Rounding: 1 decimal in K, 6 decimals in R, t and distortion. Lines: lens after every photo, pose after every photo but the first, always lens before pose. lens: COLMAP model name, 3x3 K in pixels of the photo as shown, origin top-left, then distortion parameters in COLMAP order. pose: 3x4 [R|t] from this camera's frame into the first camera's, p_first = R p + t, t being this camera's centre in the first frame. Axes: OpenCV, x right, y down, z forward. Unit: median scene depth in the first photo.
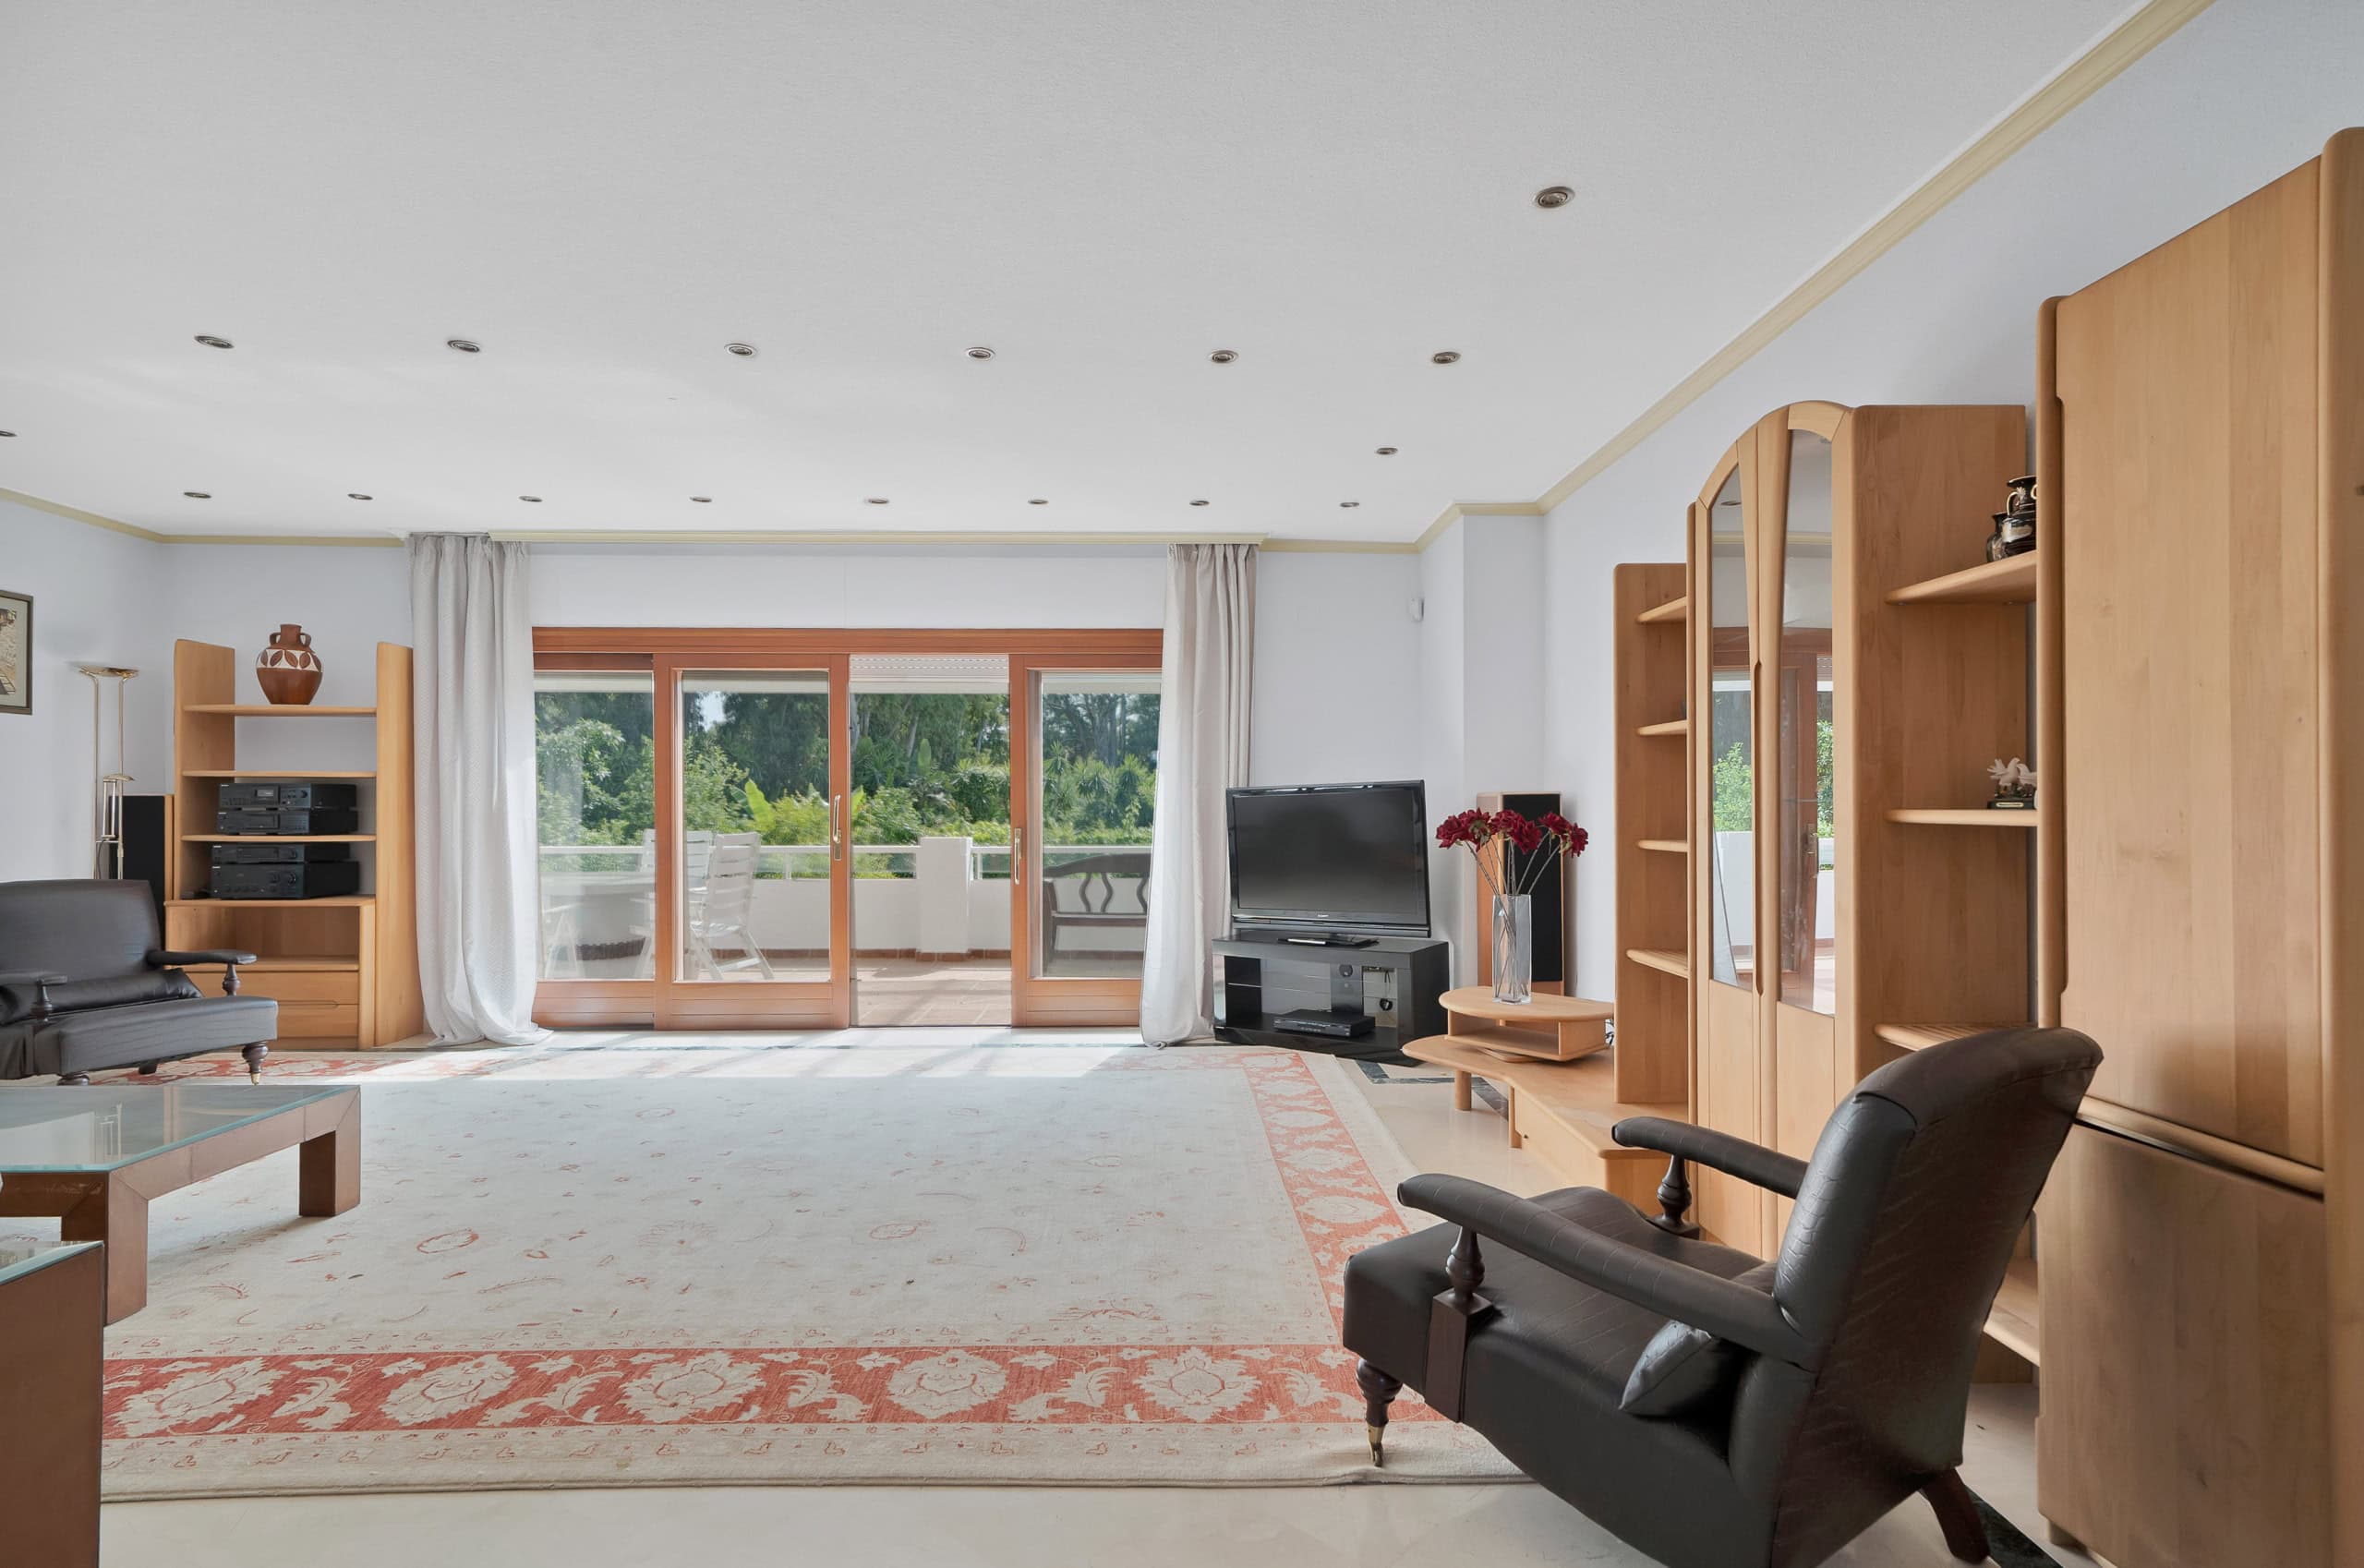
lens RADIAL K [[1131.2, 0, 1180.8], [0, 1131.2, 815.2], [0, 0, 1]] dist [0.006285, 0.000774]
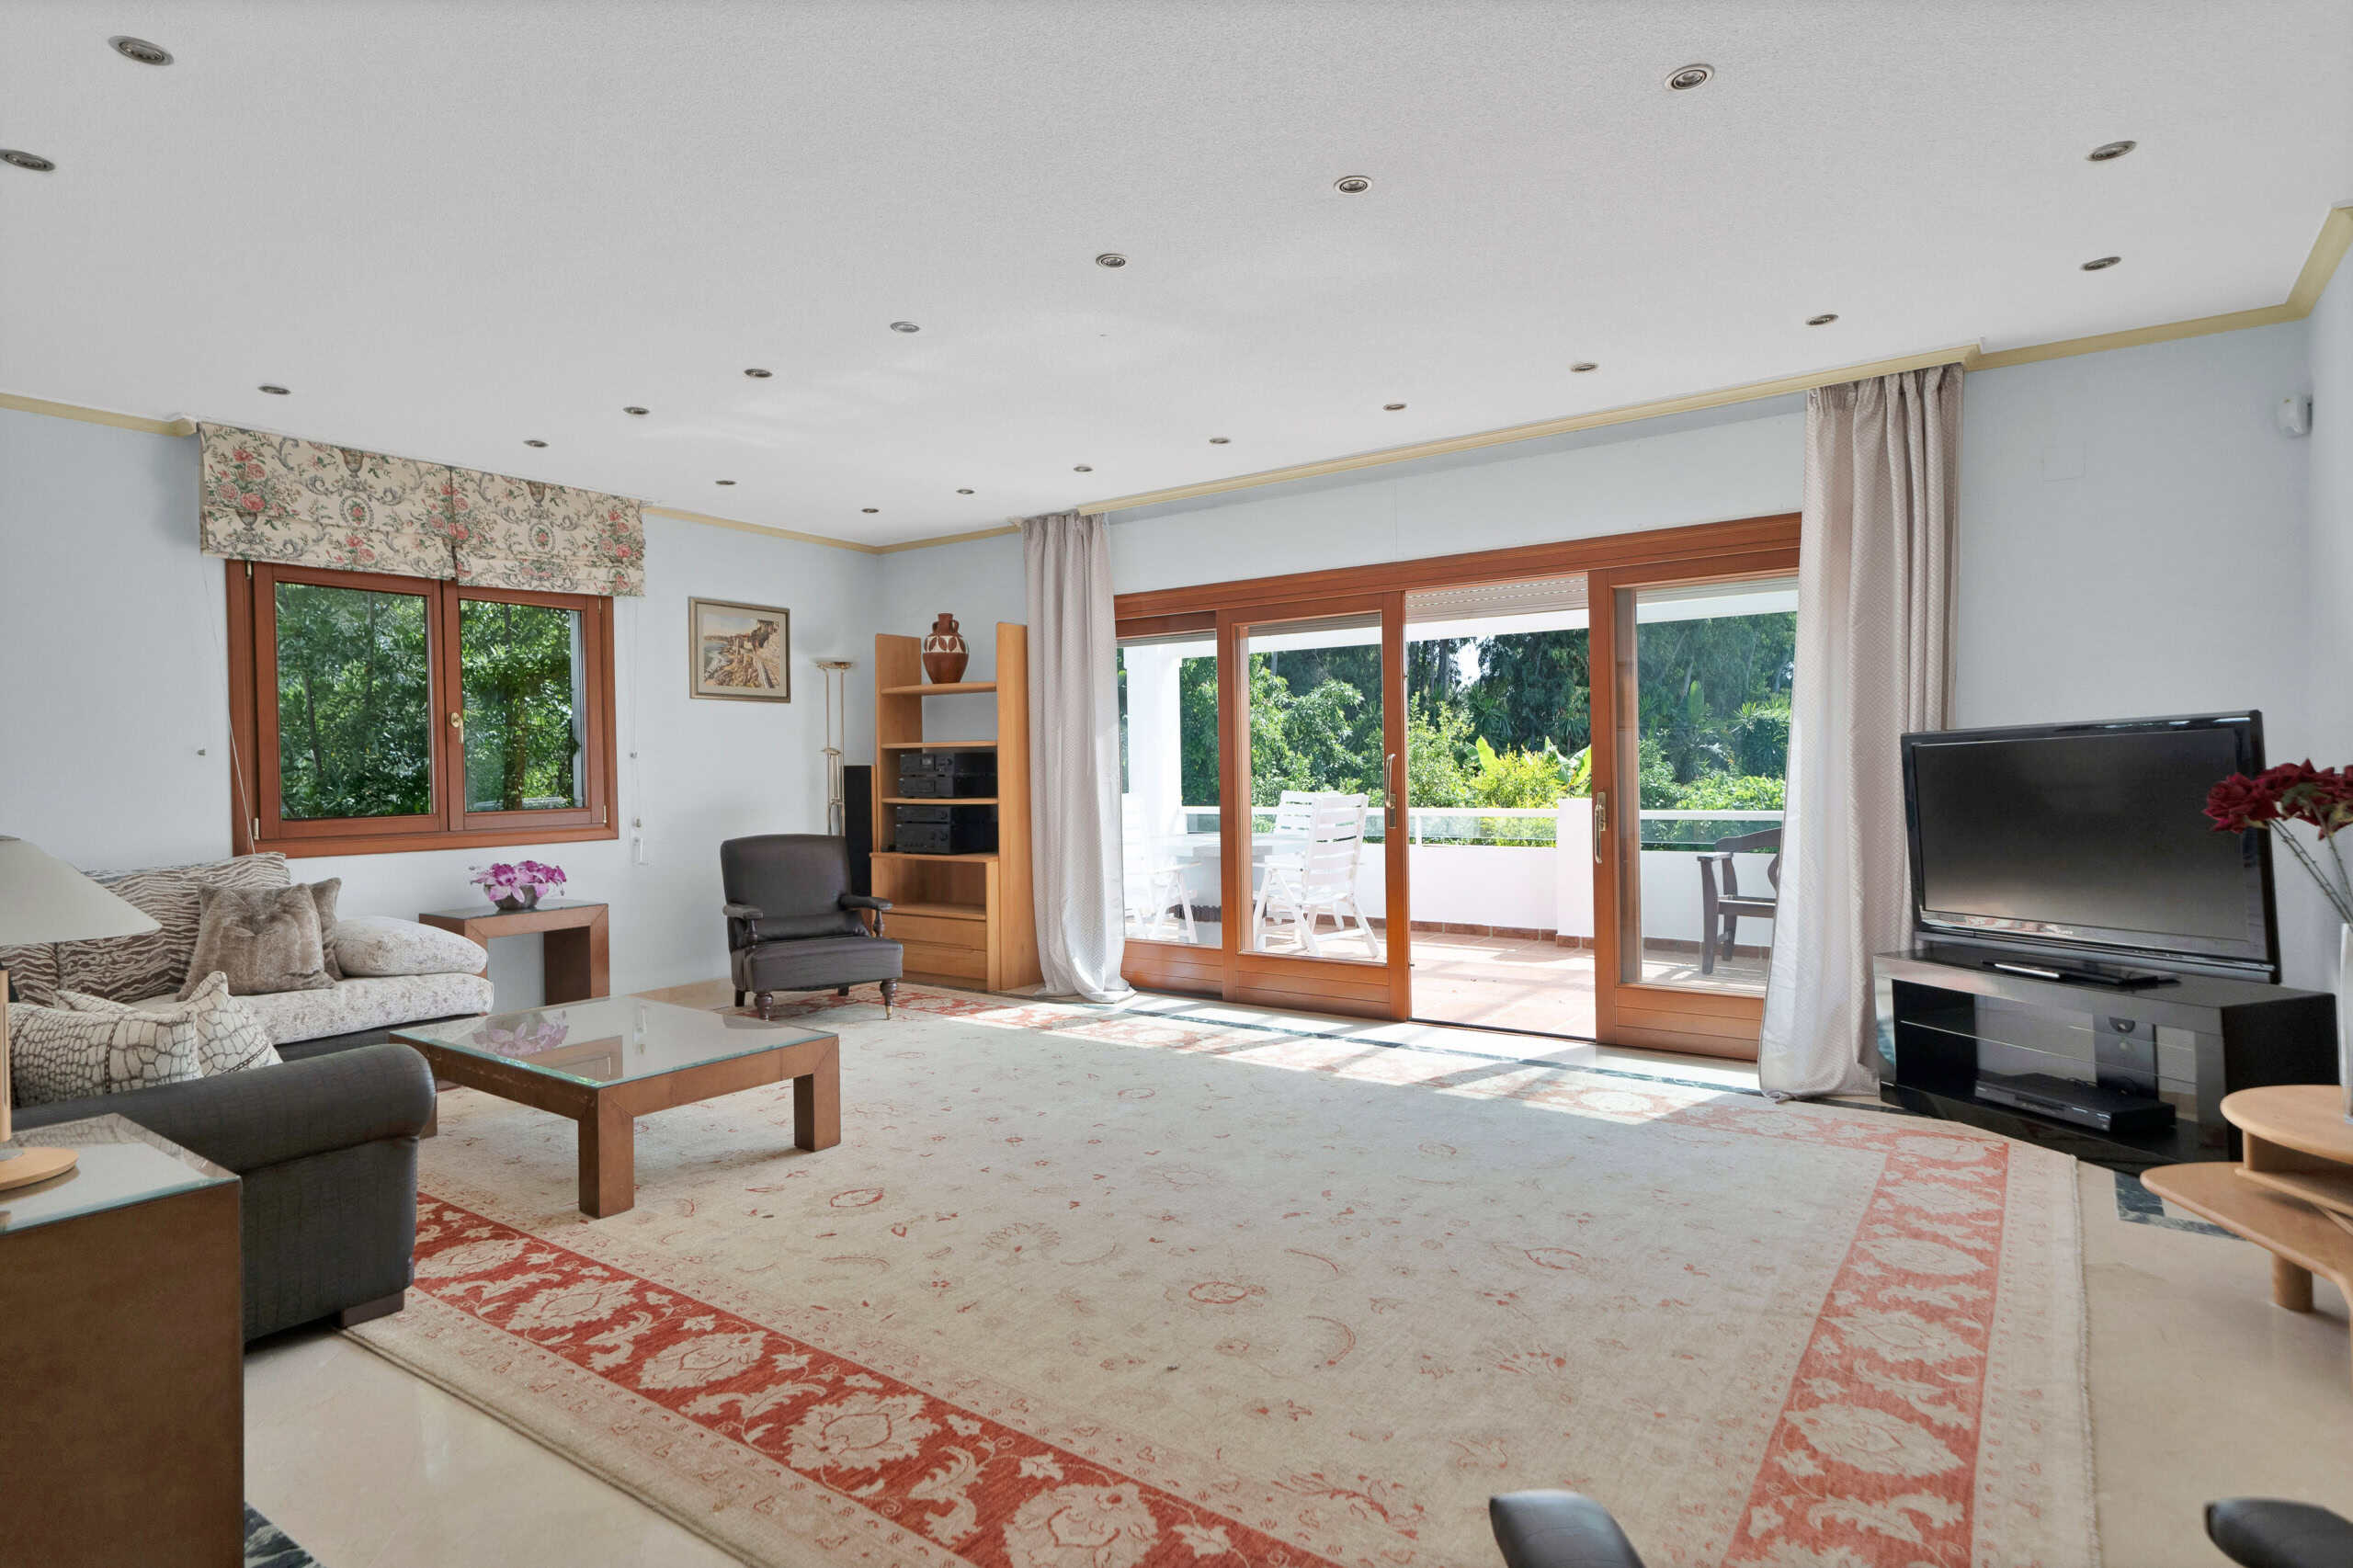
lens RADIAL K [[1224.0, 0, 1176.5], [0, 1224.0, 784.0], [0, 0, 1]] dist [0.017772, 0.000570]
pose [[0.802524, -0.003634, -0.596608, 0.148732], [0.010209, 0.999919, 0.007642, -0.003960], [0.596532, -0.012223, 0.802496, 0.162959]]
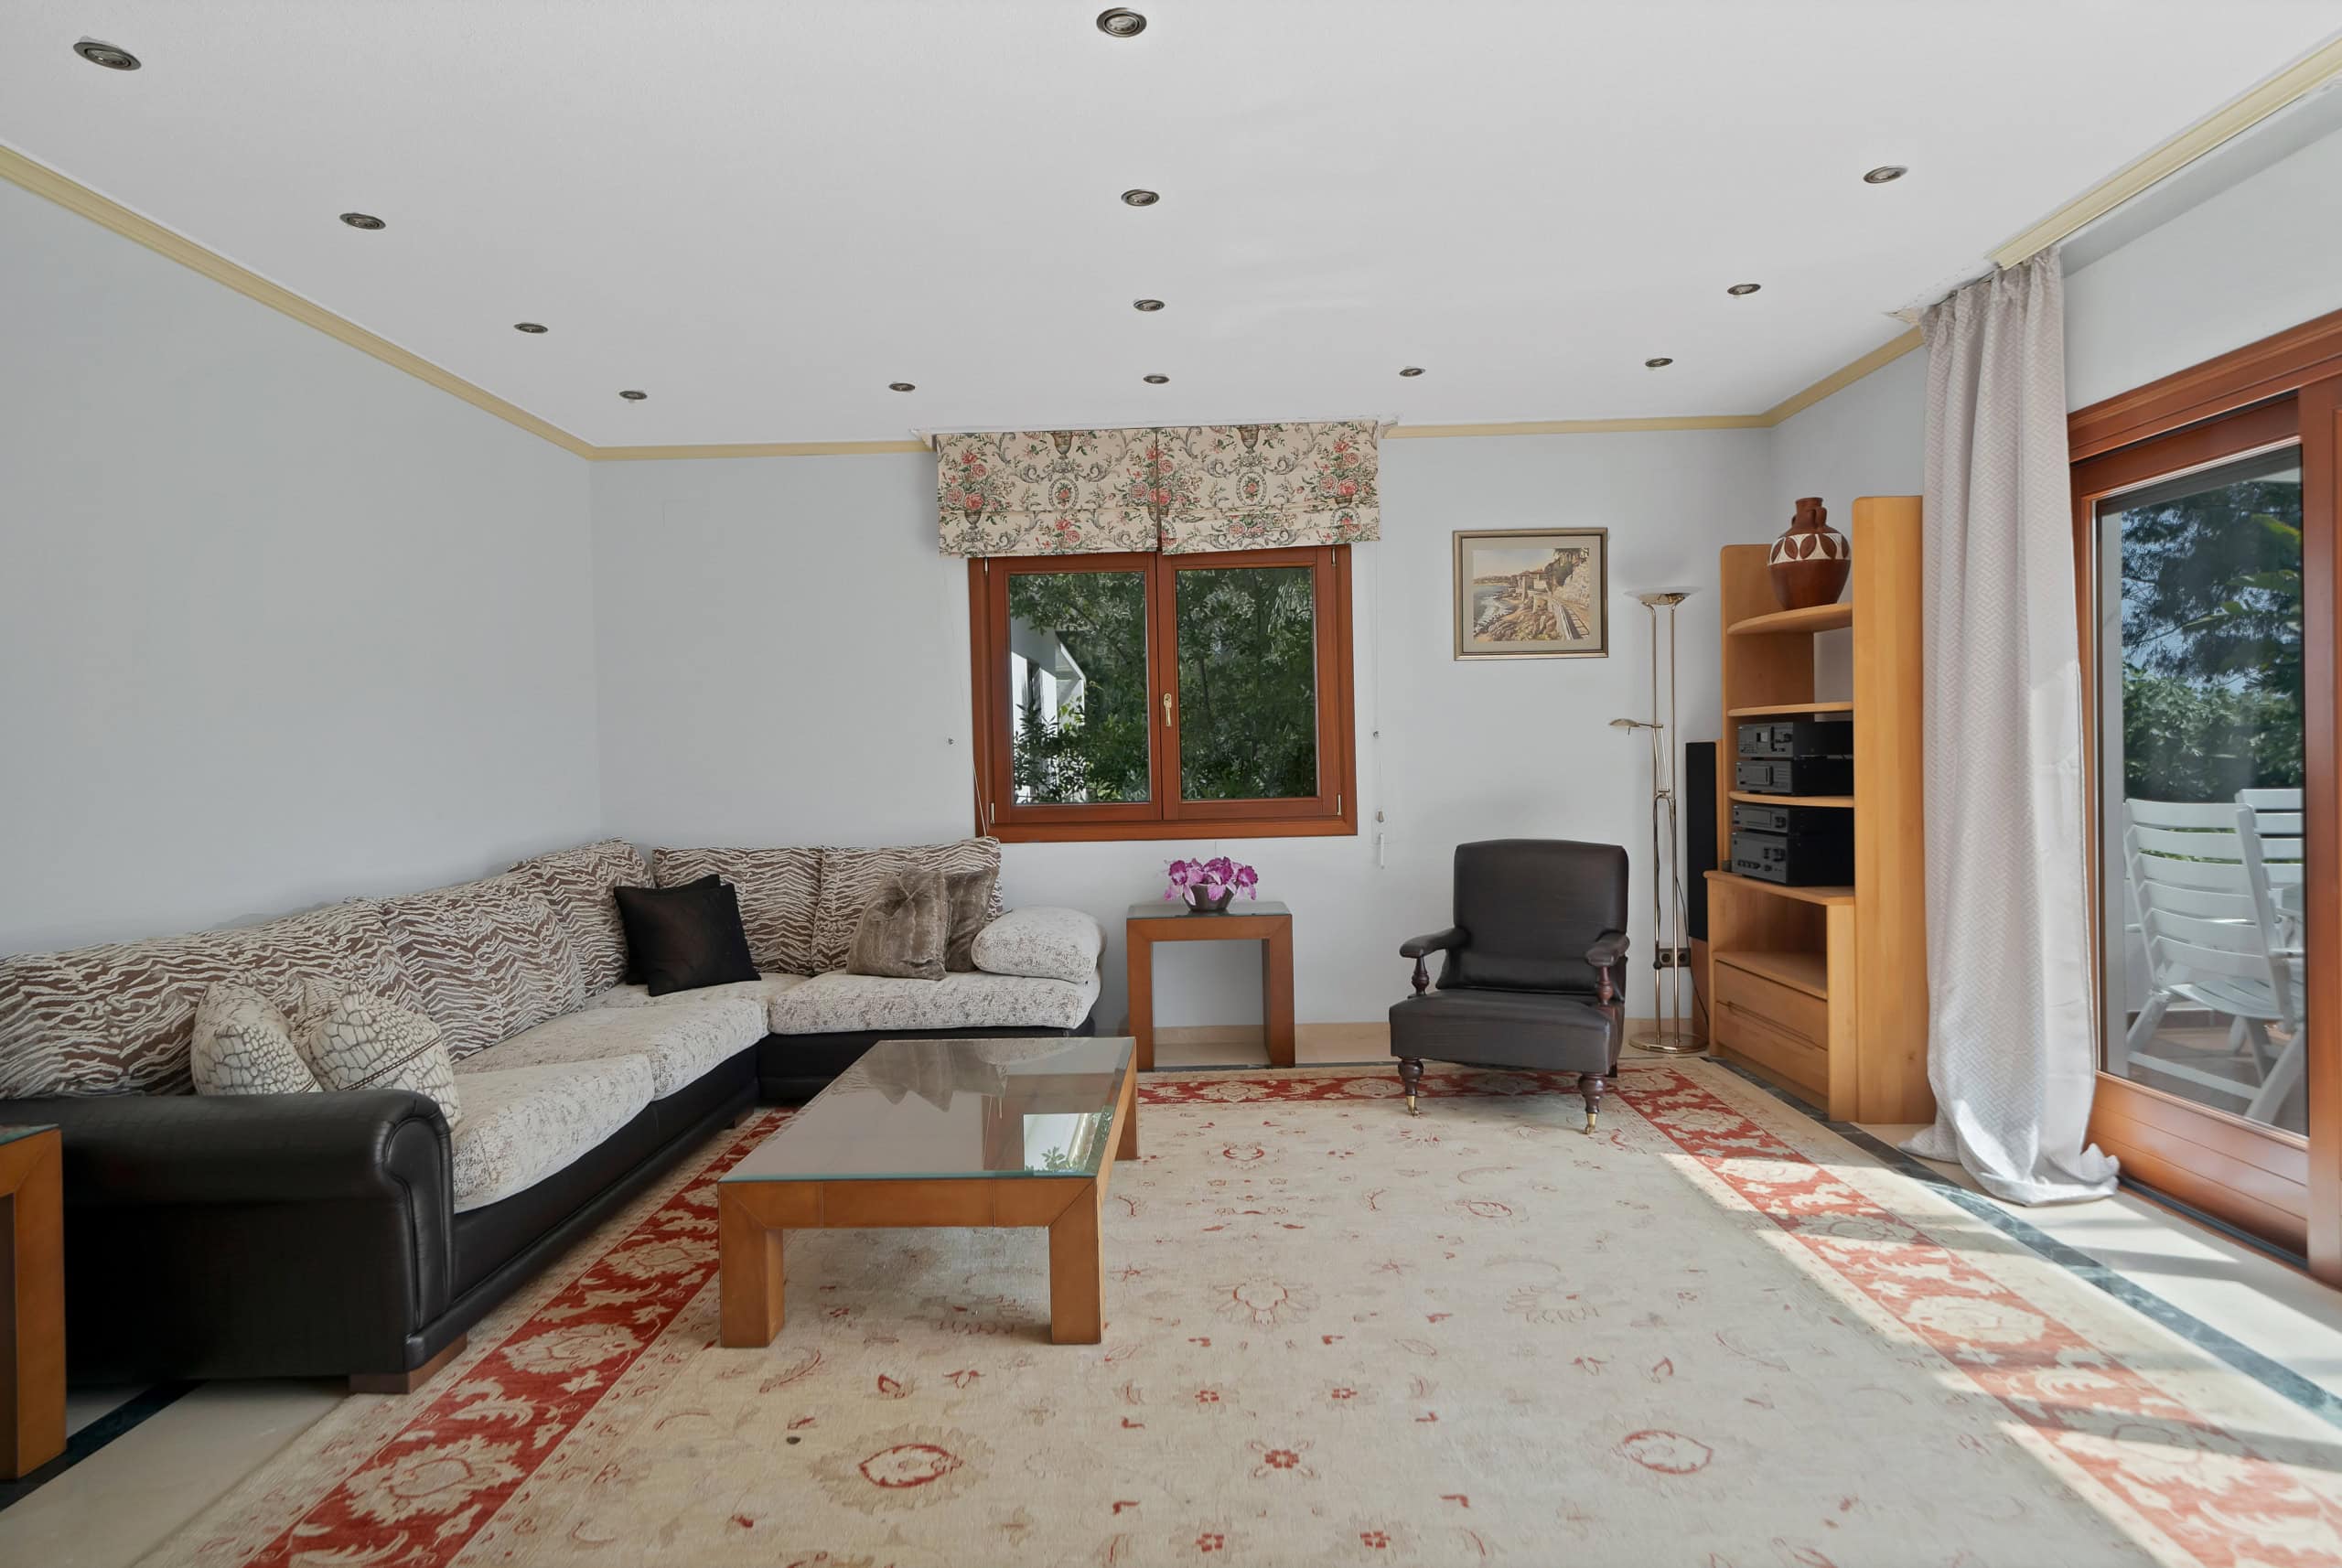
lens RADIAL K [[1279.2, 0, 1174.0], [0, 1279.2, 777.8], [0, 0, 1]] dist [0.018711, 0.000024]
pose [[-0.030922, 0.018704, -0.999347, 0.041821], [0.014954, 0.999722, 0.018248, -0.014579], [0.999410, -0.014380, -0.031193, 0.683393]]
